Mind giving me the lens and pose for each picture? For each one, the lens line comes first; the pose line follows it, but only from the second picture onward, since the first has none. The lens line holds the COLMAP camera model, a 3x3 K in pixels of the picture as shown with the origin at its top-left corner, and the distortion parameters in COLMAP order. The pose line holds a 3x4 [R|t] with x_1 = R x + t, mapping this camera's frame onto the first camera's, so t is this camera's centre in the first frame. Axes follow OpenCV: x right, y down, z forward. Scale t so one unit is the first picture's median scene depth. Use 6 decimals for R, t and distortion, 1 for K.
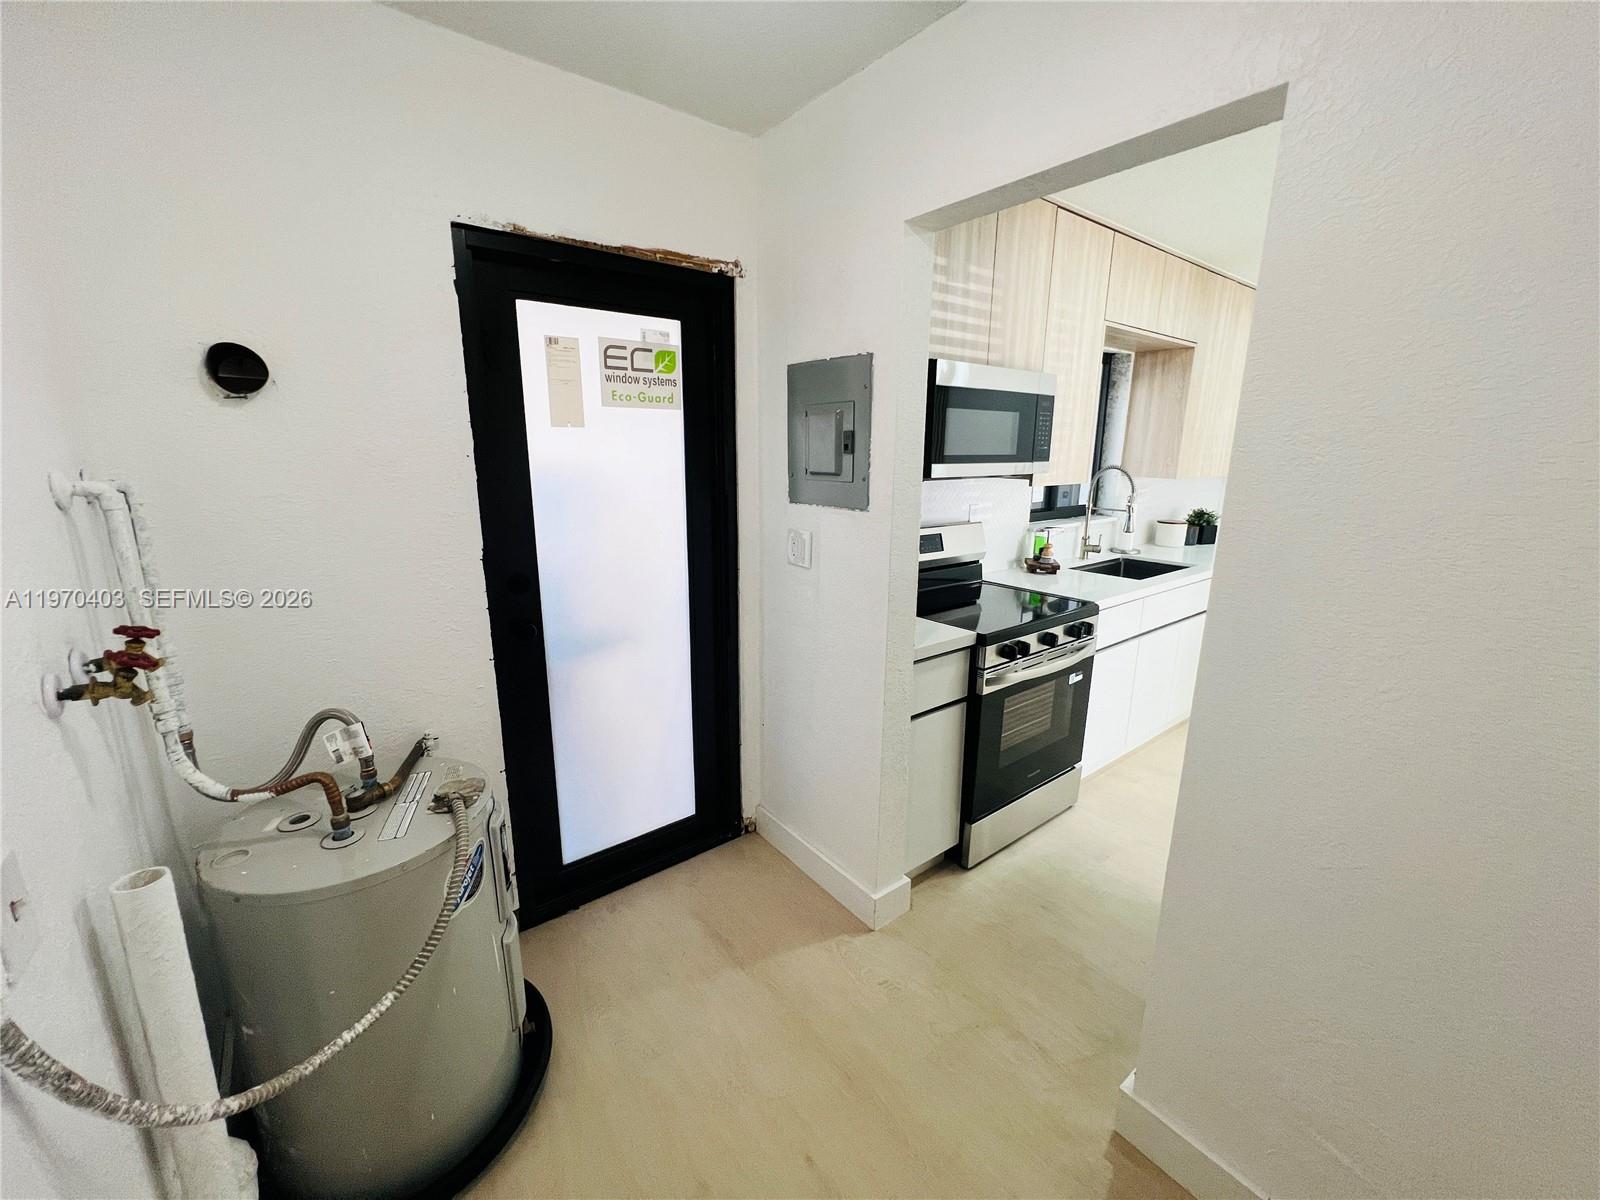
lens RADIAL K [[649.7, 0, 790.7], [0, 649.7, 586.7], [0, 0, 1]] dist [-0.001901, -0.000050]
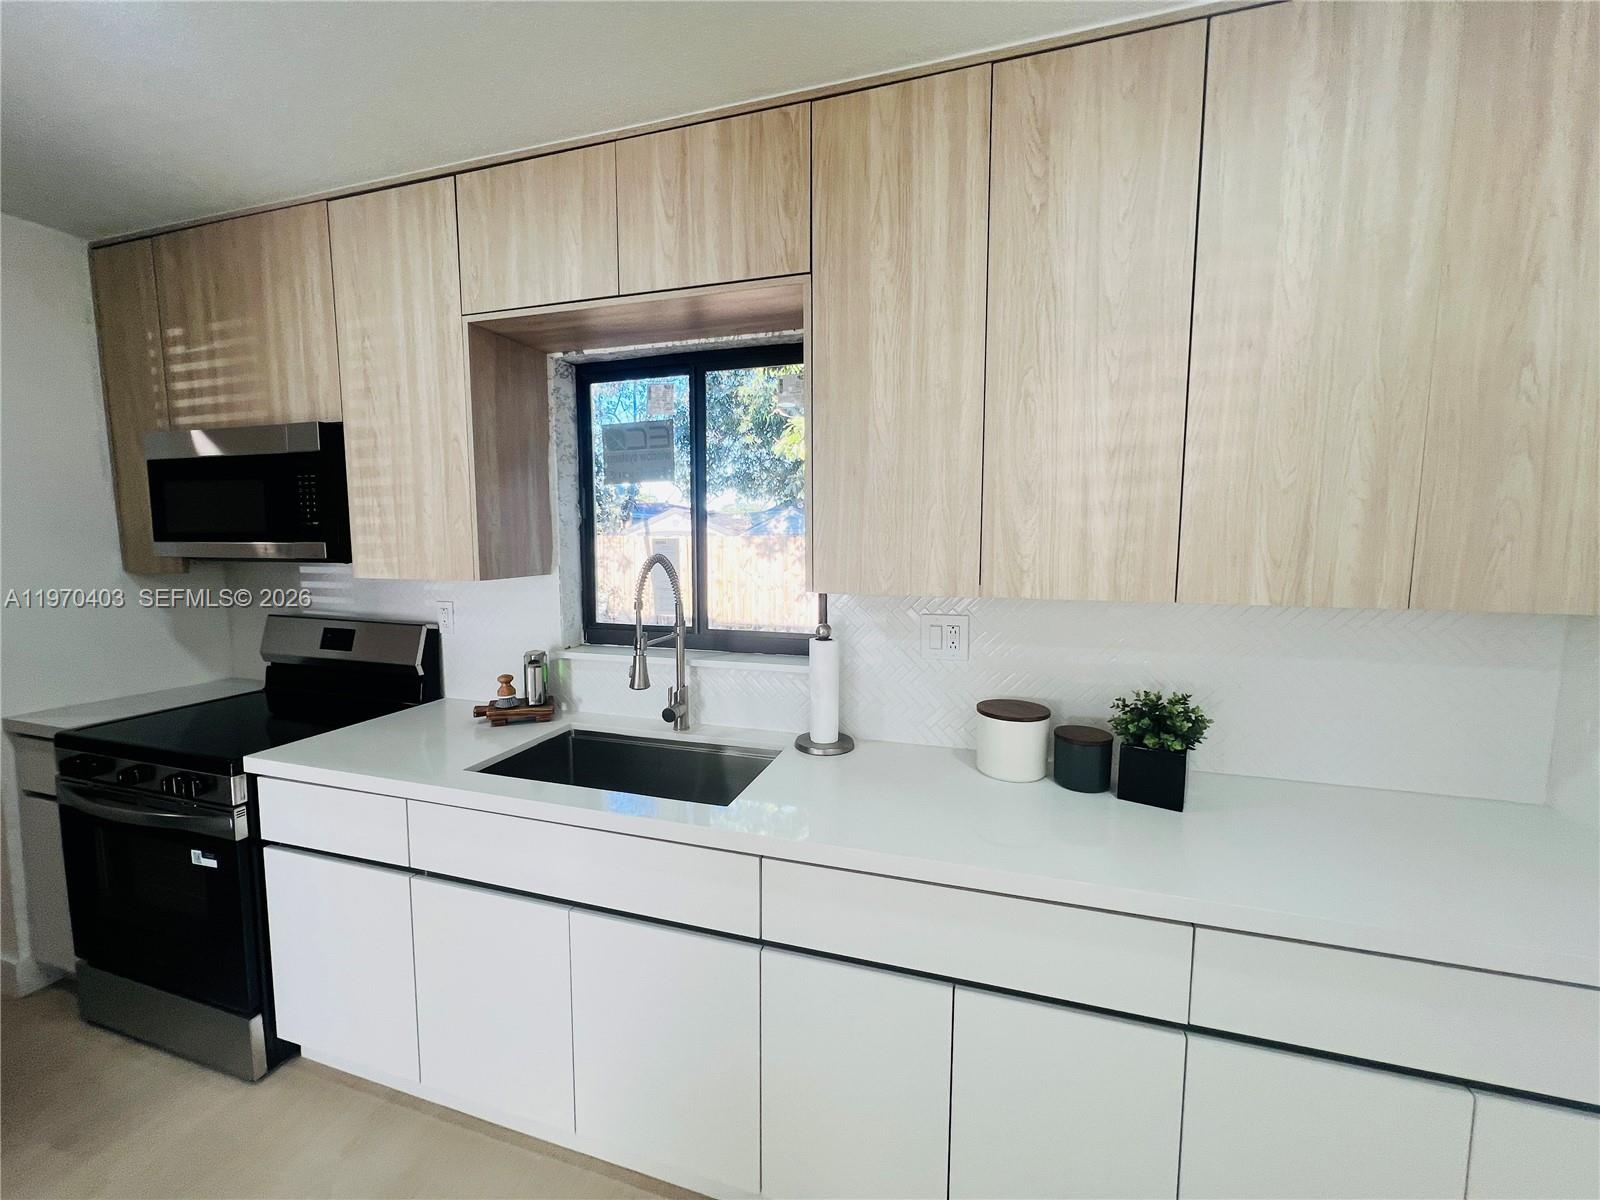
lens RADIAL K [[649.7, 0, 798.7], [0, 649.7, 592.8], [0, 0, 1]] dist [-0.001901, -0.000050]
pose [[0.576010, 0.056423, -0.815493, 1.326947], [-0.172645, 0.983508, -0.053897, -0.197533], [0.799004, 0.171836, 0.576251, 1.063397]]
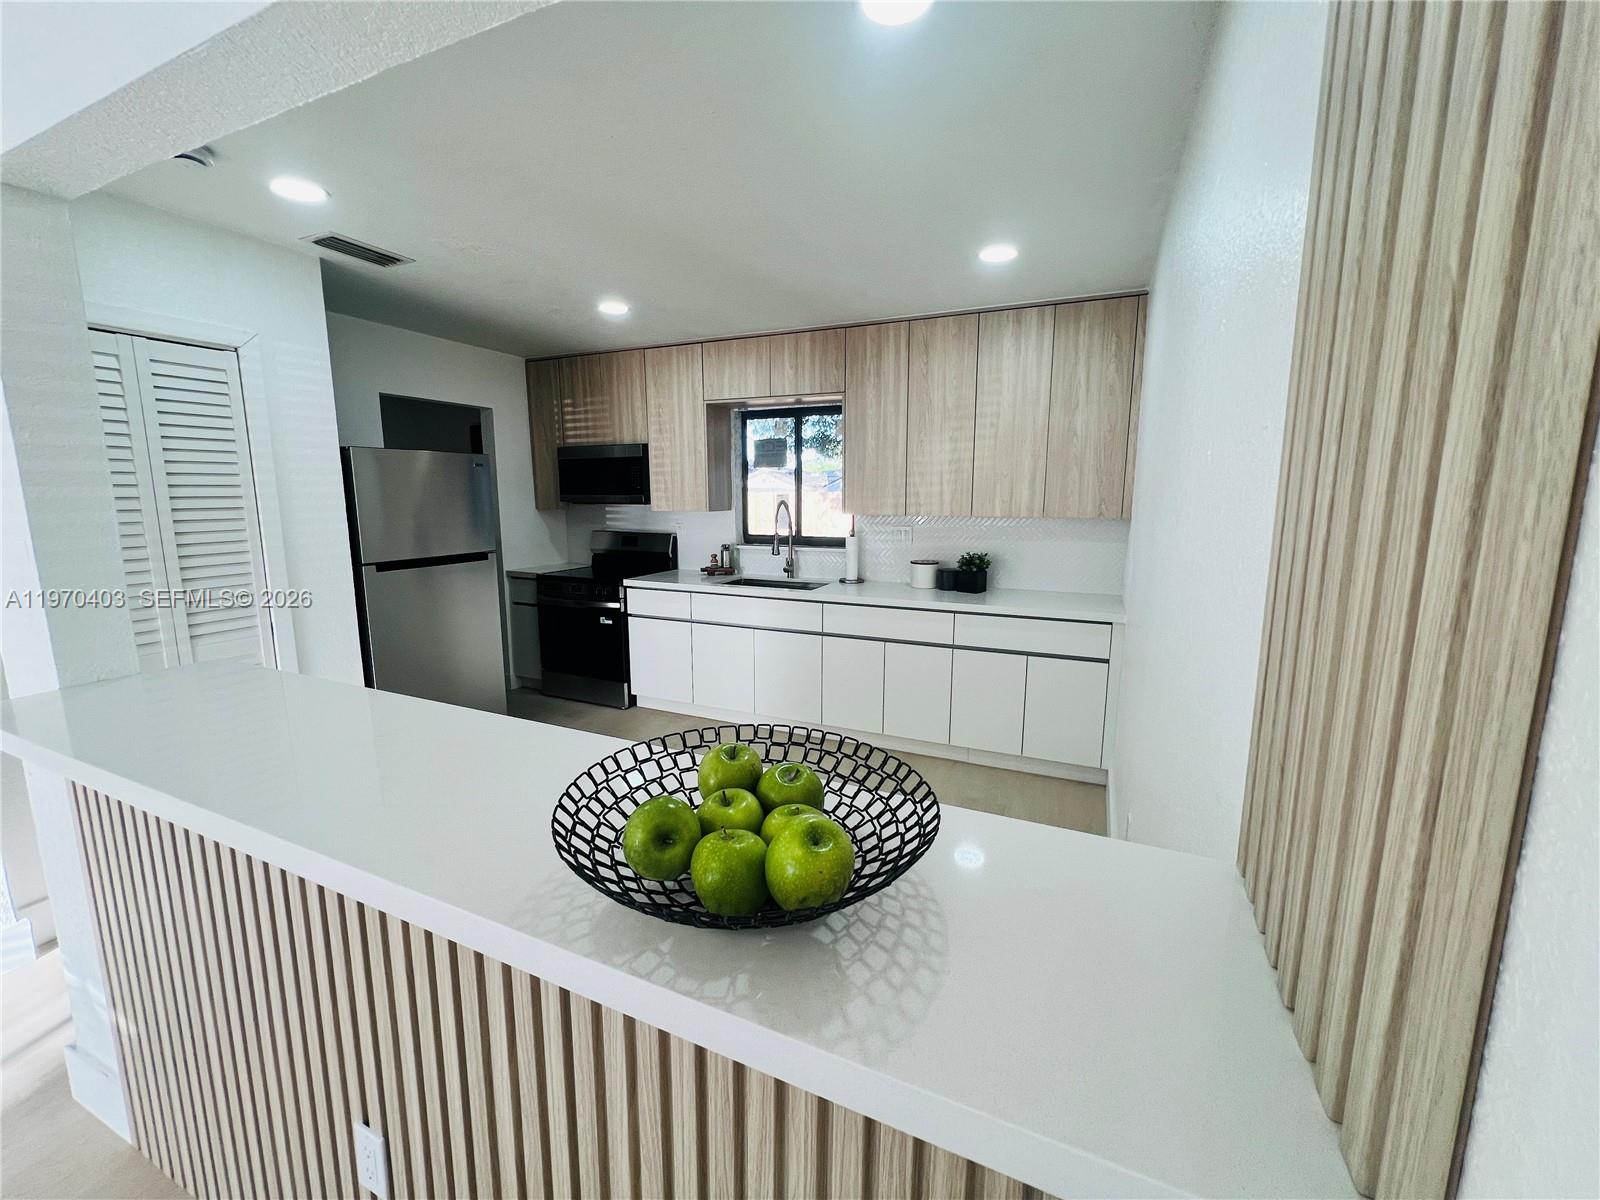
lens RADIAL K [[649.7, 0, 798.8], [0, 649.7, 595.9], [0, 0, 1]] dist [-0.001901, -0.000050]
pose [[0.477234, 0.123641, -0.870035, 2.170999], [-0.186746, 0.981708, 0.037077, -0.077648], [0.858705, 0.144781, 0.491594, 0.587815]]
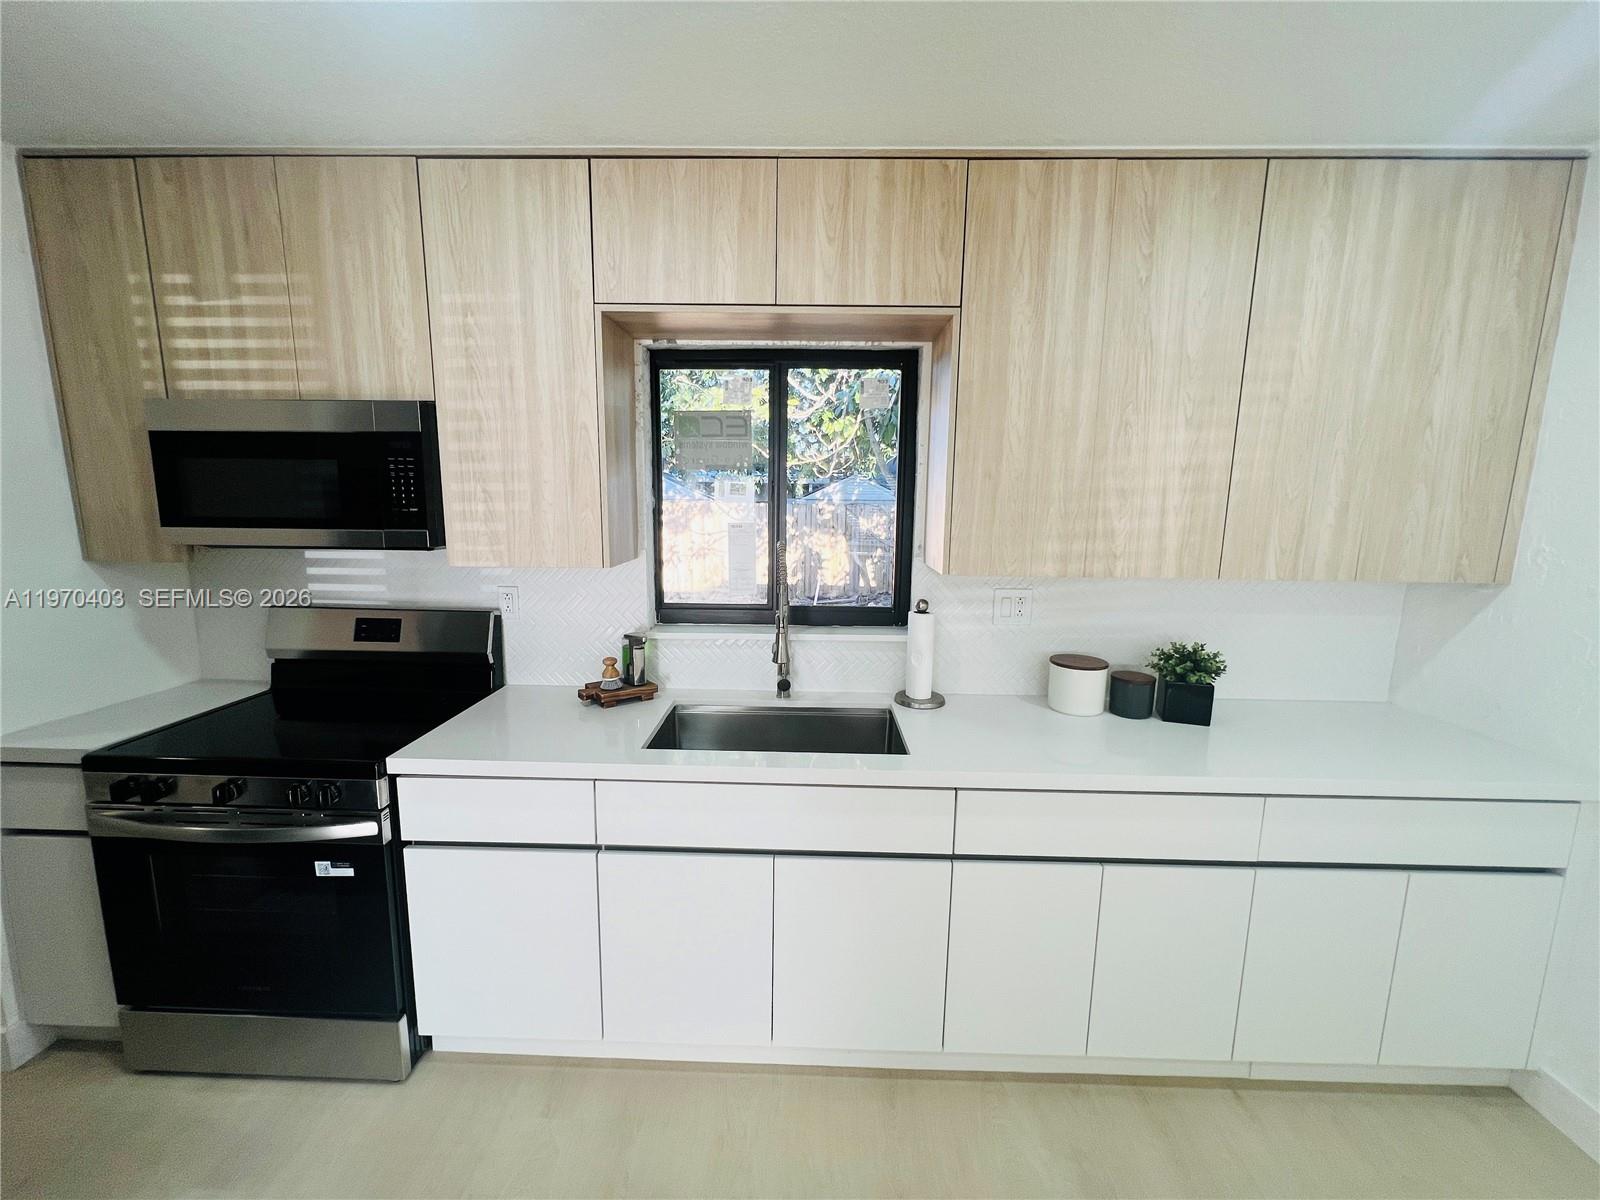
lens RADIAL K [[649.7, 0, 796.1], [0, 649.7, 594.7], [0, 0, 1]] dist [-0.001901, -0.000050]
pose [[0.780492, 0.084583, -0.619417, 1.163066], [-0.137530, 0.989763, -0.038140, -0.159913], [0.609850, 0.114956, 0.784135, 0.750855]]
